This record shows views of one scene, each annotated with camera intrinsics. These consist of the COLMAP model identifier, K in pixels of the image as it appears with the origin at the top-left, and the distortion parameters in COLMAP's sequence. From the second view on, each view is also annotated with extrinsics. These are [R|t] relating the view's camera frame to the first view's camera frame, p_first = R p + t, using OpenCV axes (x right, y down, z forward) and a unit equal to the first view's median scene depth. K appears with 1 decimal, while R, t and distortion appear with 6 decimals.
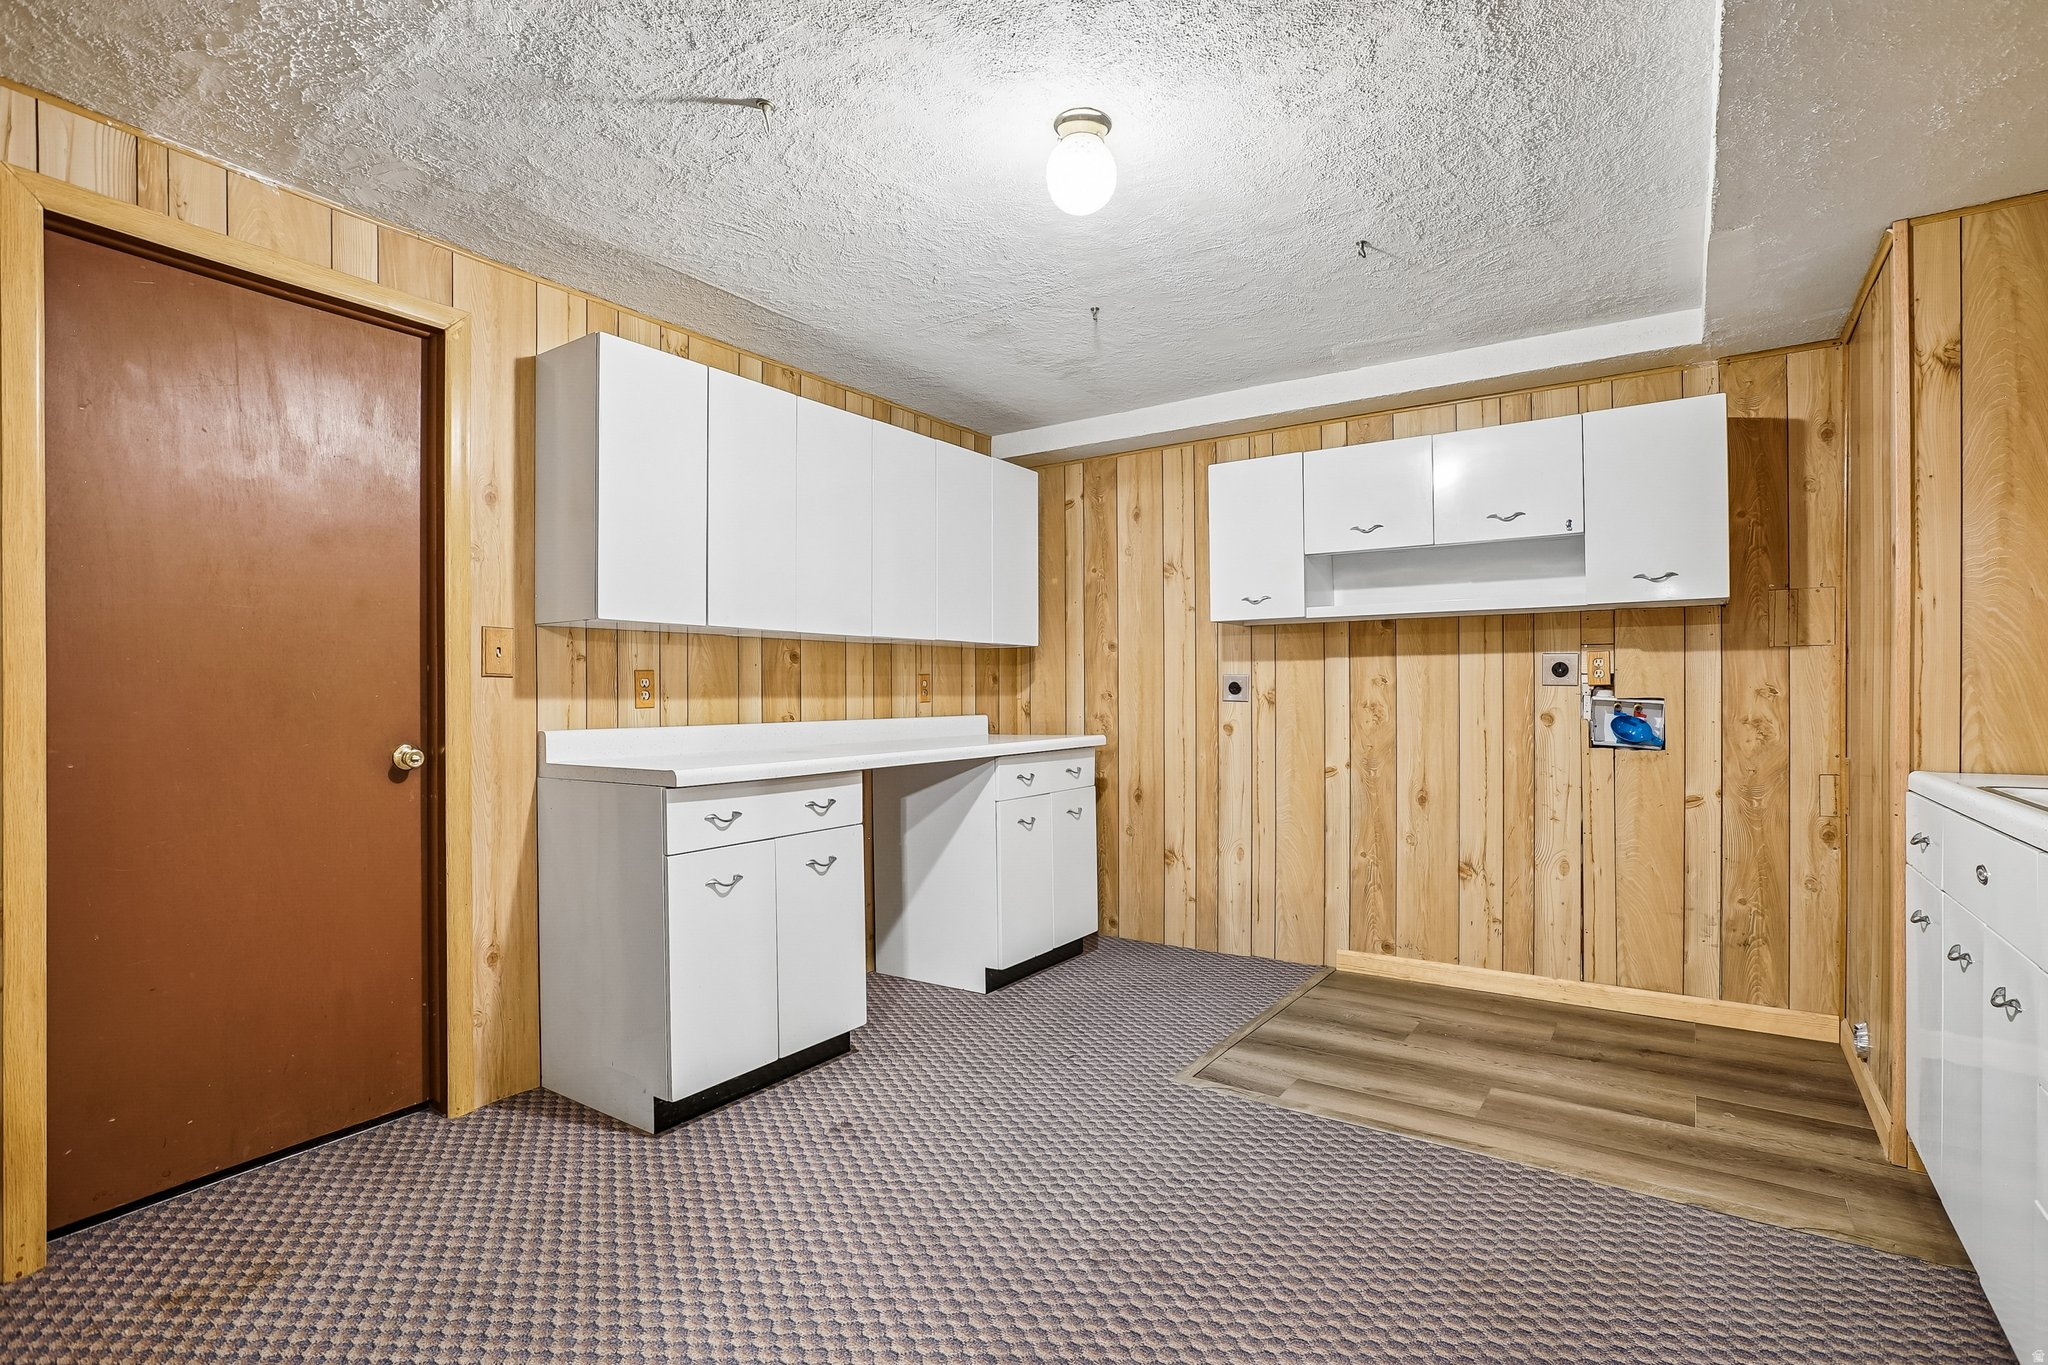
lens RADIAL K [[970.3, 0, 1028.5], [0, 970.3, 693.6], [0, 0, 1]] dist [-0.019376, 0.000433]
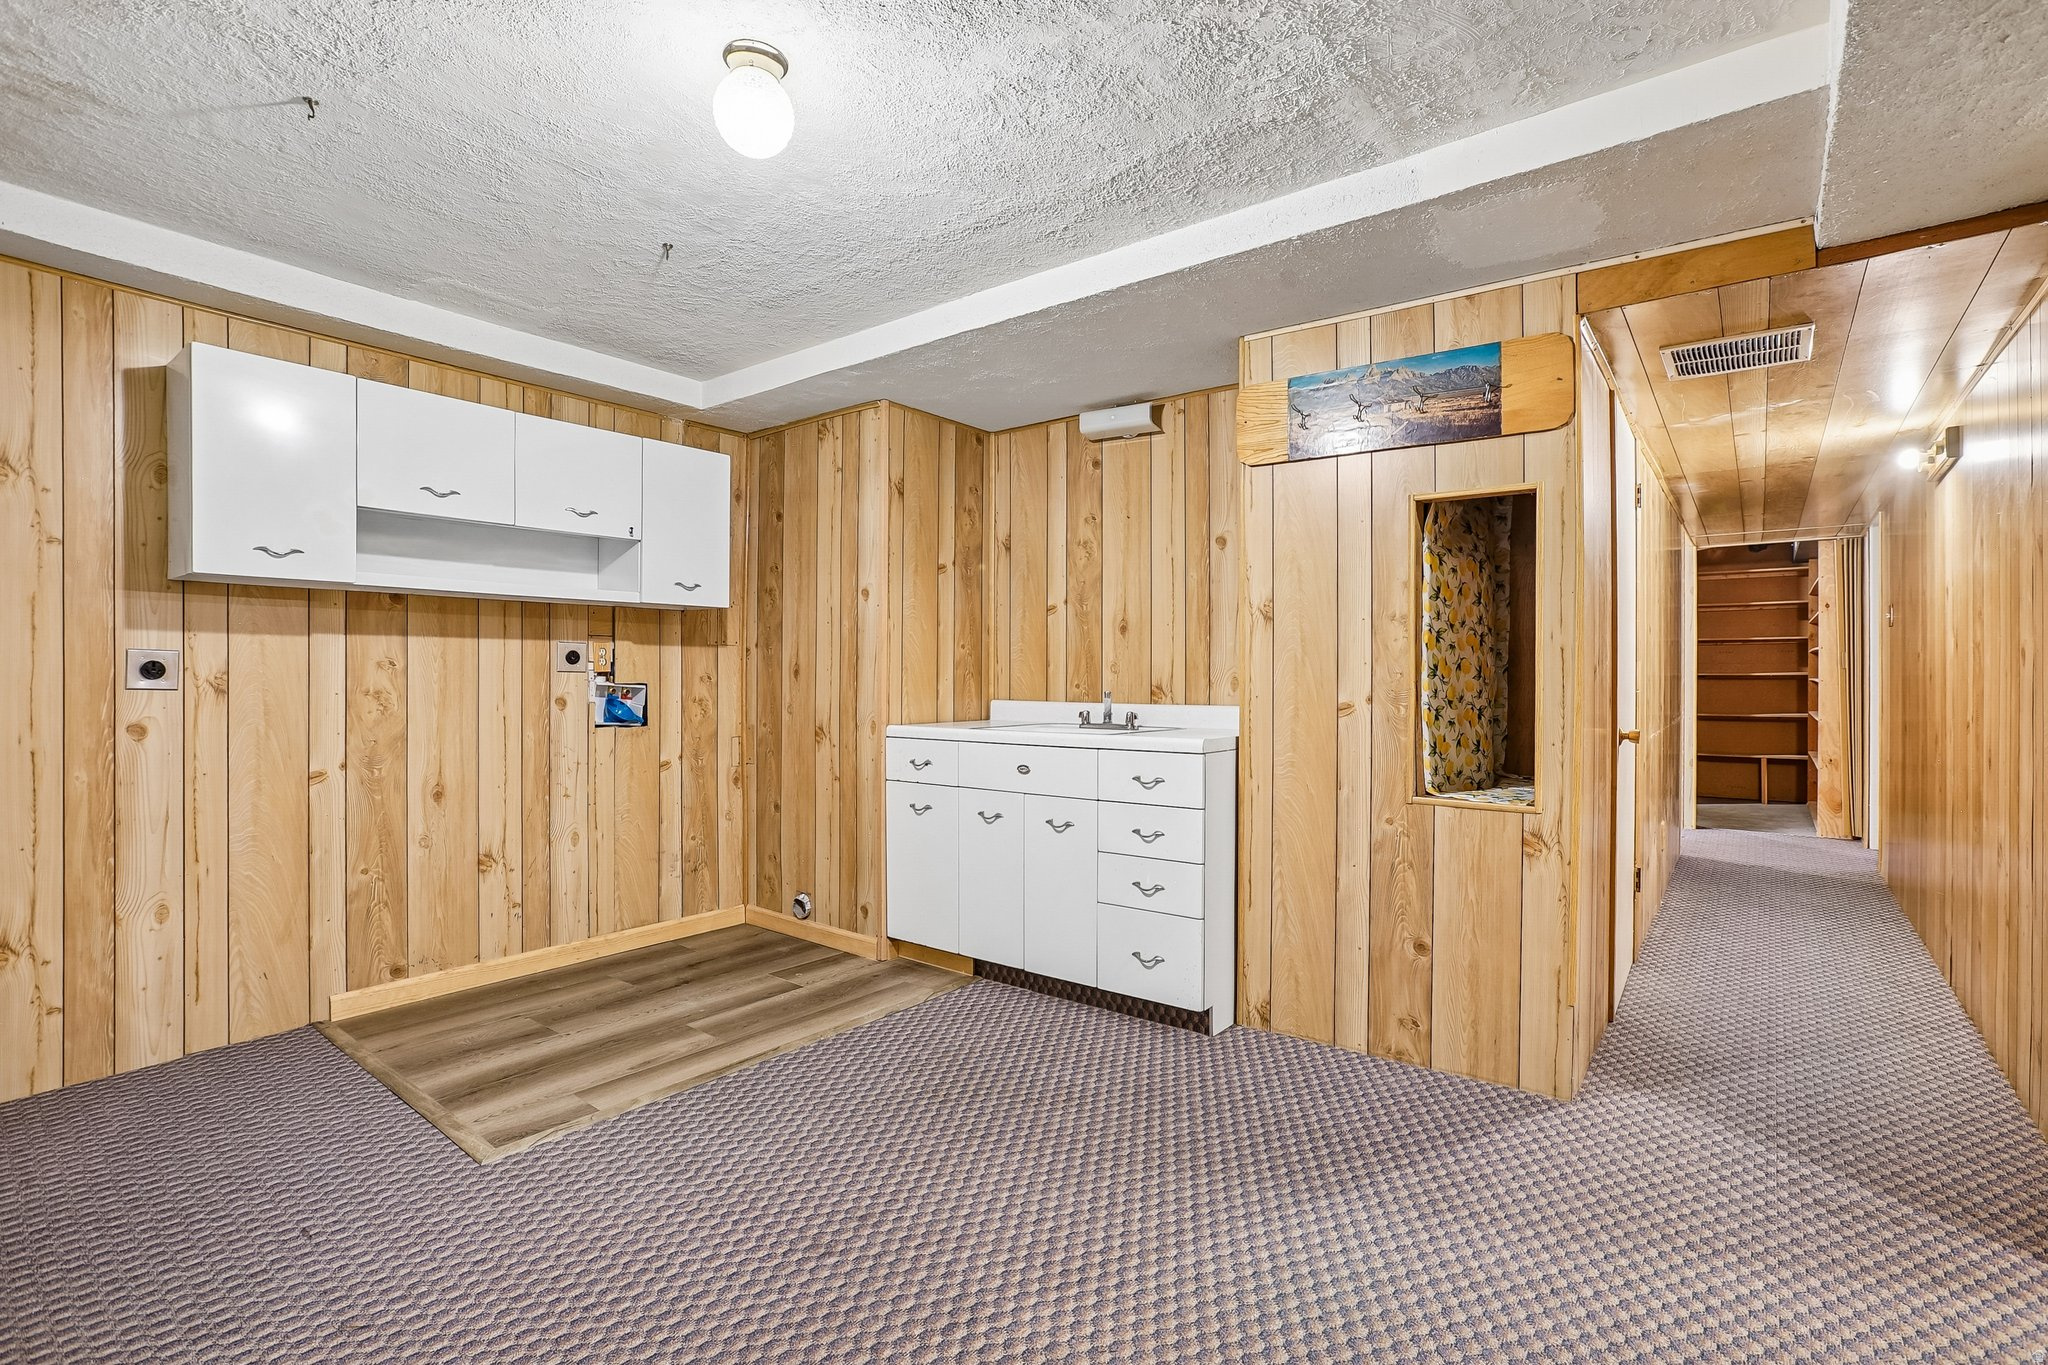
lens RADIAL K [[1002.7, 0, 1024.0], [0, 1002.7, 682.5], [0, 0, 1]] dist [0.002137, 0.001111]
pose [[0.052455, -0.001101, 0.998623, -0.555110], [-0.001702, 0.999998, 0.001192, 0.001282], [-0.998622, -0.001763, 0.052453, 0.435954]]
